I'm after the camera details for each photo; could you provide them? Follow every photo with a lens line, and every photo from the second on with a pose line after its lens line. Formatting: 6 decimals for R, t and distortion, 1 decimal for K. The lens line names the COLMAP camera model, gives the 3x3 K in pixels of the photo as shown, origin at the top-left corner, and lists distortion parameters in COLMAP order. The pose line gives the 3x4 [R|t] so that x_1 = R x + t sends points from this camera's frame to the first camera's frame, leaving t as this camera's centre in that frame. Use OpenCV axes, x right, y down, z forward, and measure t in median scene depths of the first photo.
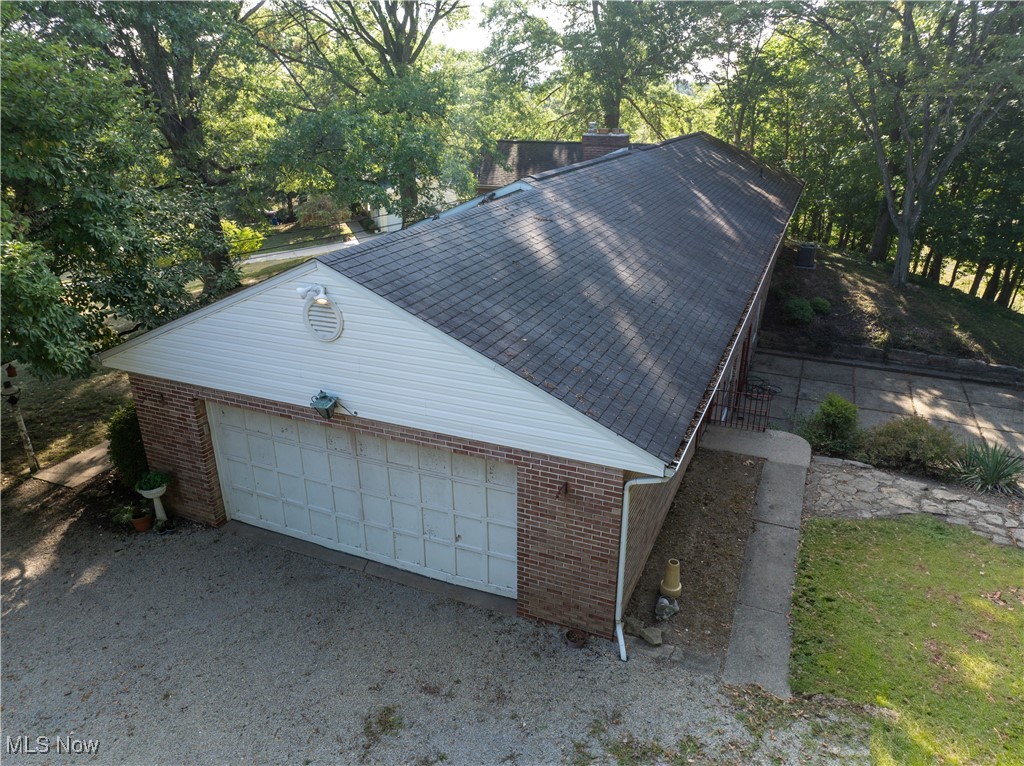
lens RADIAL K [[718.0, 0, 512.0], [0, 718.0, 383.0], [0, 0, 1]] dist [-0.036487, 0.019177]
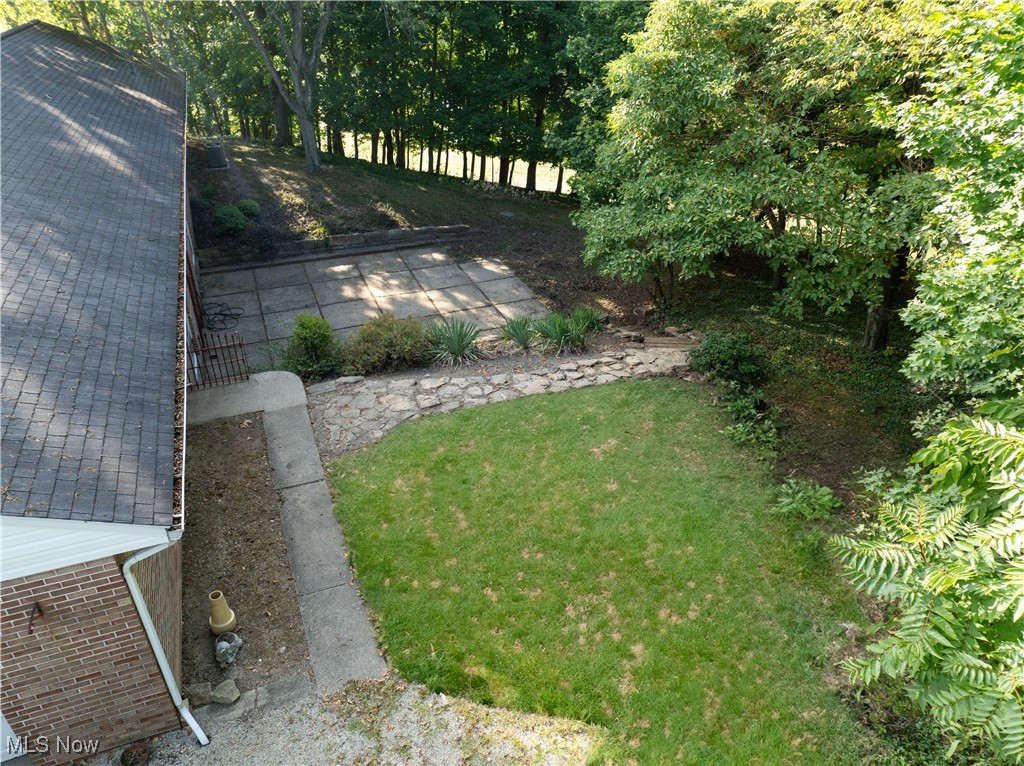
lens RADIAL K [[718.0, 0, 512.0], [0, 718.0, 383.0], [0, 0, 1]] dist [-0.036487, 0.019177]
pose [[0.707820, -0.361626, 0.606810, 0.032075], [0.261330, 0.932133, 0.250670, -0.060878], [-0.656276, -0.018851, 0.754285, 0.082415]]
